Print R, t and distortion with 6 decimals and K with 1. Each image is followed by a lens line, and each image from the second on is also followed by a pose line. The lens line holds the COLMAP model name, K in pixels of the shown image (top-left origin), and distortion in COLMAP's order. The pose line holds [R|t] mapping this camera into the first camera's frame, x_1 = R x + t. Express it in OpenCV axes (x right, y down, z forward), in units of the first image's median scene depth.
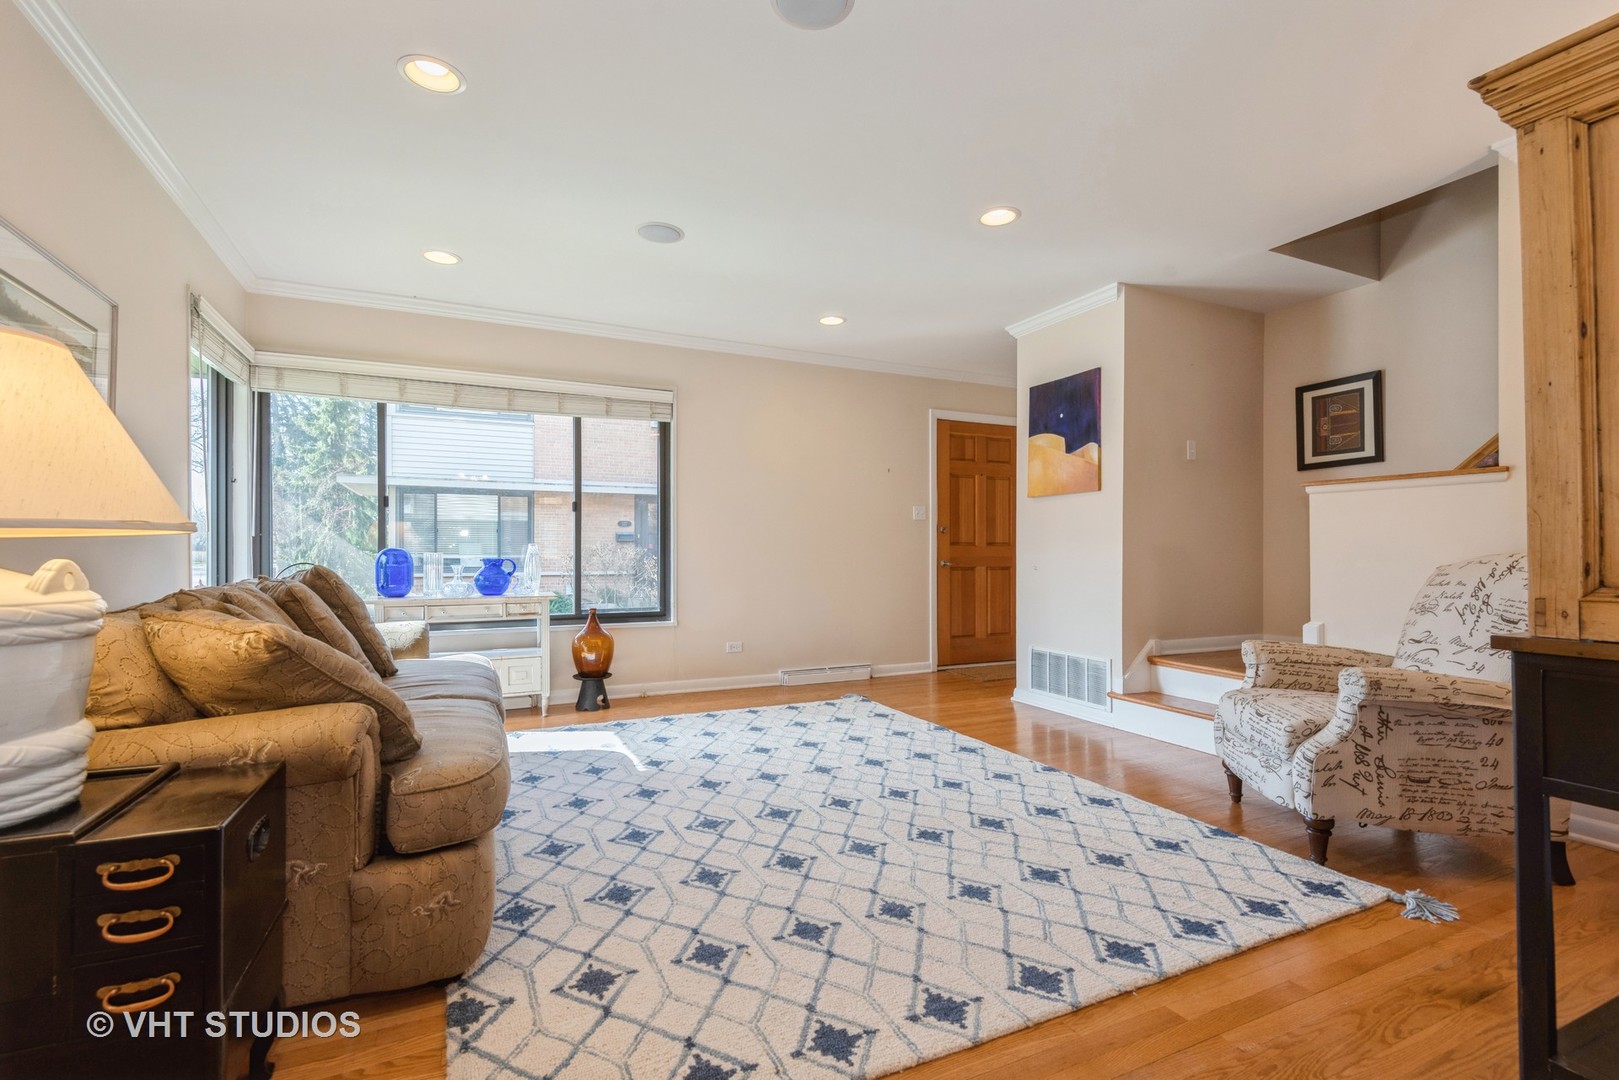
lens RADIAL K [[742.4, 0, 808.9], [0, 742.4, 545.4], [0, 0, 1]] dist [0.001159, 0.000049]
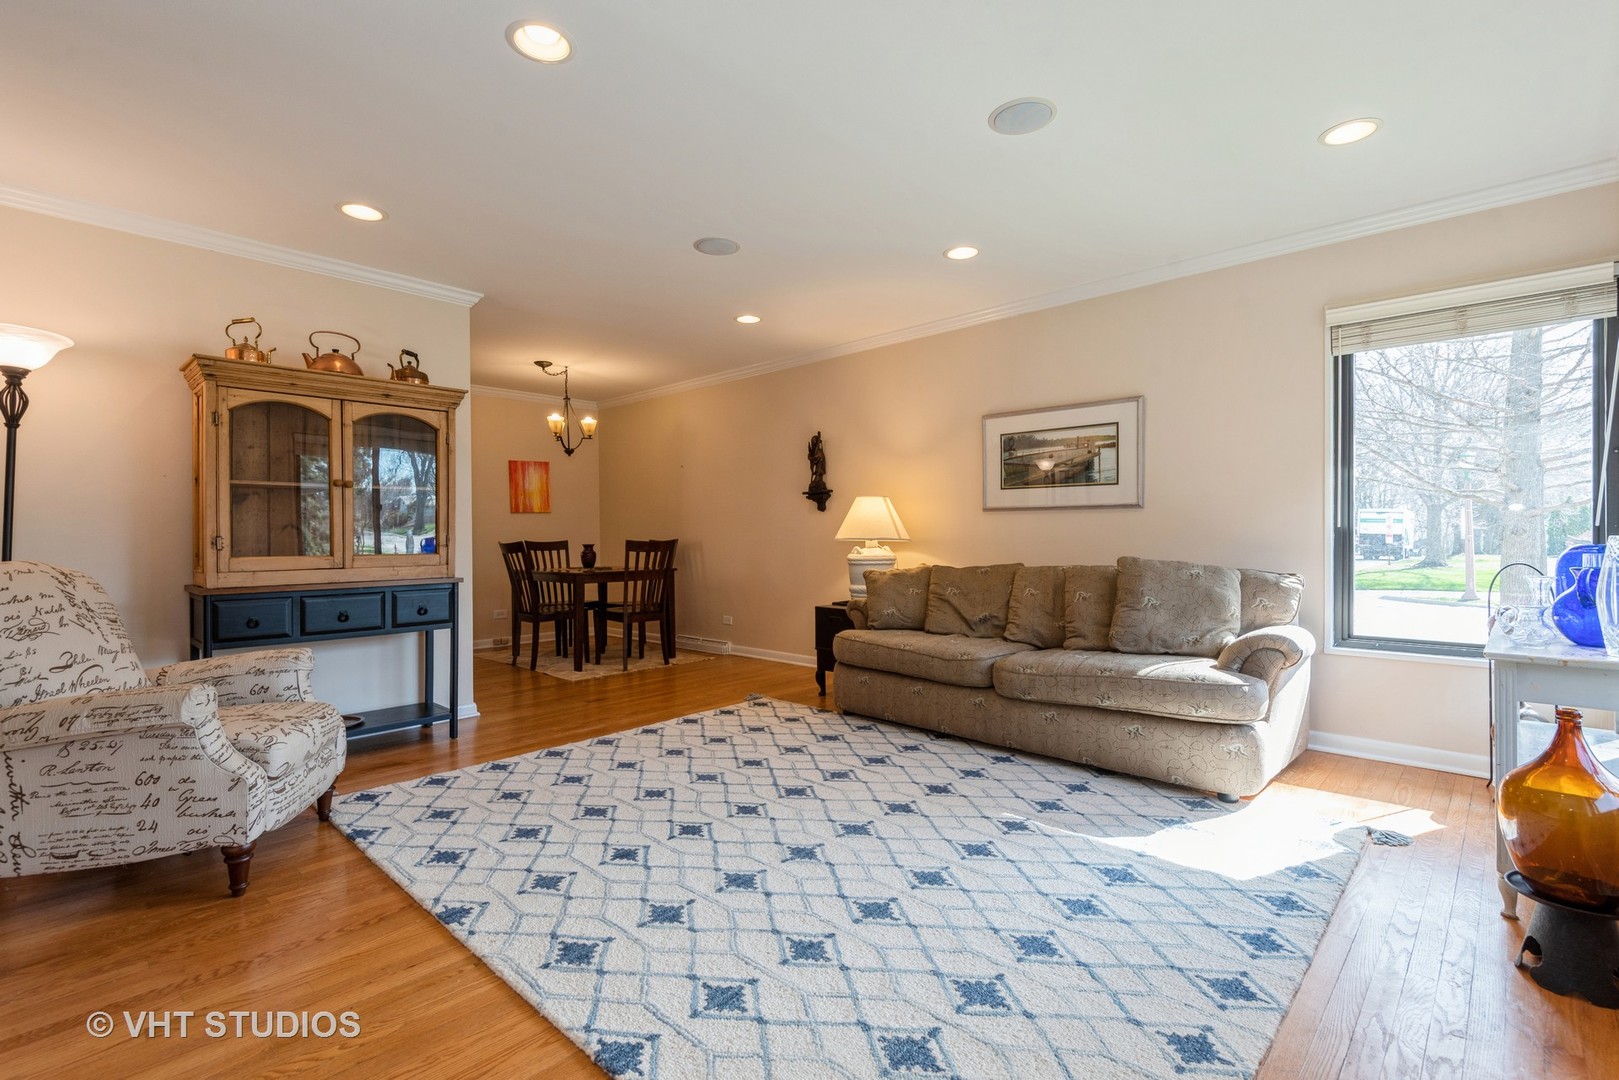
lens RADIAL K [[742.4, 0, 809.3], [0, 742.4, 535.9], [0, 0, 1]] dist [0.001159, 0.000049]
pose [[-0.935000, 0.004785, -0.354614, 0.336181], [0.008254, 0.999932, -0.008270, -0.003078], [0.354550, -0.010659, -0.934976, 2.105130]]
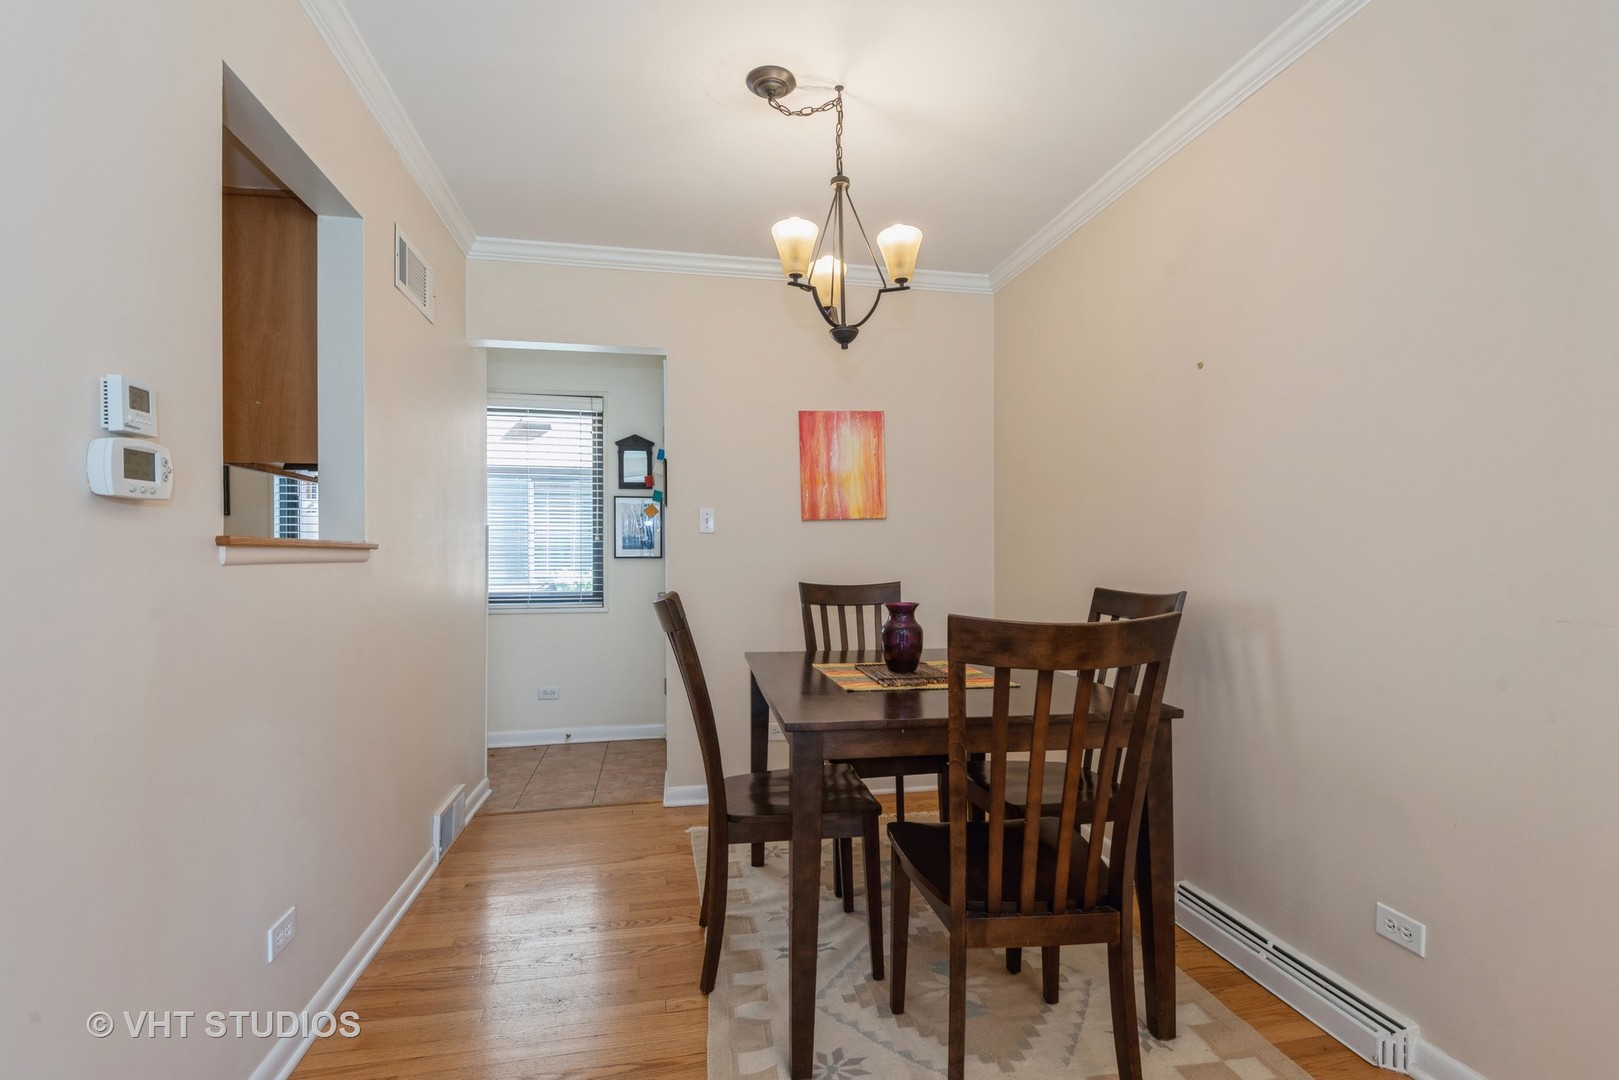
lens RADIAL K [[789.3, 0, 809.9], [0, 789.3, 547.3], [0, 0, 1]] dist [0.002352, 0.000002]
pose [[-0.964915, -0.008321, 0.262430, 0.215228], [-0.015541, 0.999555, -0.025448, -0.017108], [-0.262101, -0.028634, -0.964615, 1.480374]]
